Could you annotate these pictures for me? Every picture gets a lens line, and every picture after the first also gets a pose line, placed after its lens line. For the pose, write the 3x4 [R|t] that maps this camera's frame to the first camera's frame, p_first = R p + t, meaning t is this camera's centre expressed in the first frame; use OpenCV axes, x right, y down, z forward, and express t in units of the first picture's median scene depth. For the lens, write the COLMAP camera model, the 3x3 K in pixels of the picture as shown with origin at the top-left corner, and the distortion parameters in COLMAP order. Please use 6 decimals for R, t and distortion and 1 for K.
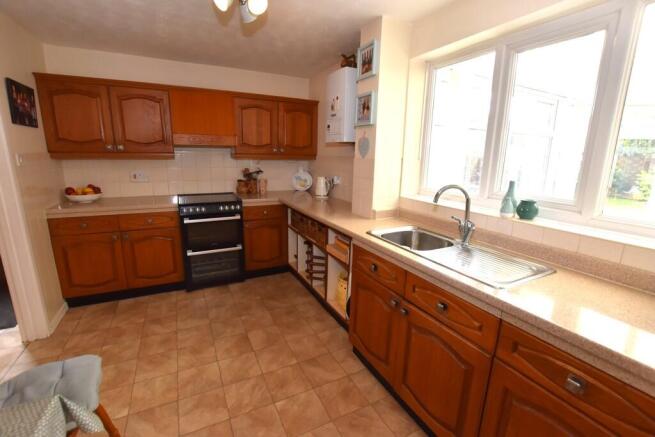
lens RADIAL K [[289.8, 0, 328.9], [0, 289.8, 218.0], [0, 0, 1]] dist [-0.031600, -0.000188]
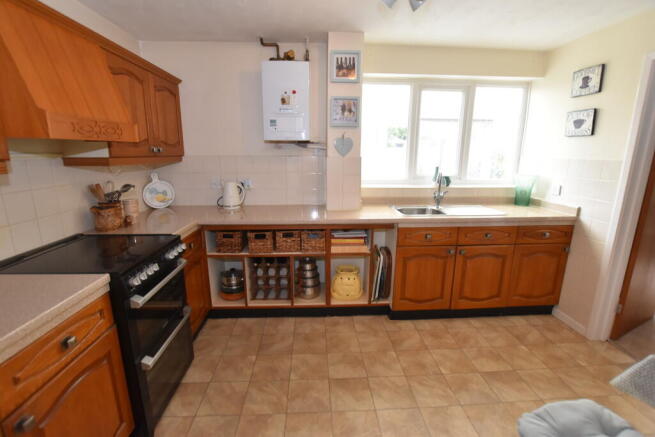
lens RADIAL K [[289.8, 0, 330.0], [0, 289.8, 217.8], [0, 0, 1]] dist [-0.031600, -0.000188]
pose [[0.411890, -0.222499, 0.883652, -0.954856], [0.202563, 0.967825, 0.149274, -0.166611], [-0.888434, 0.117511, 0.443707, 0.629417]]
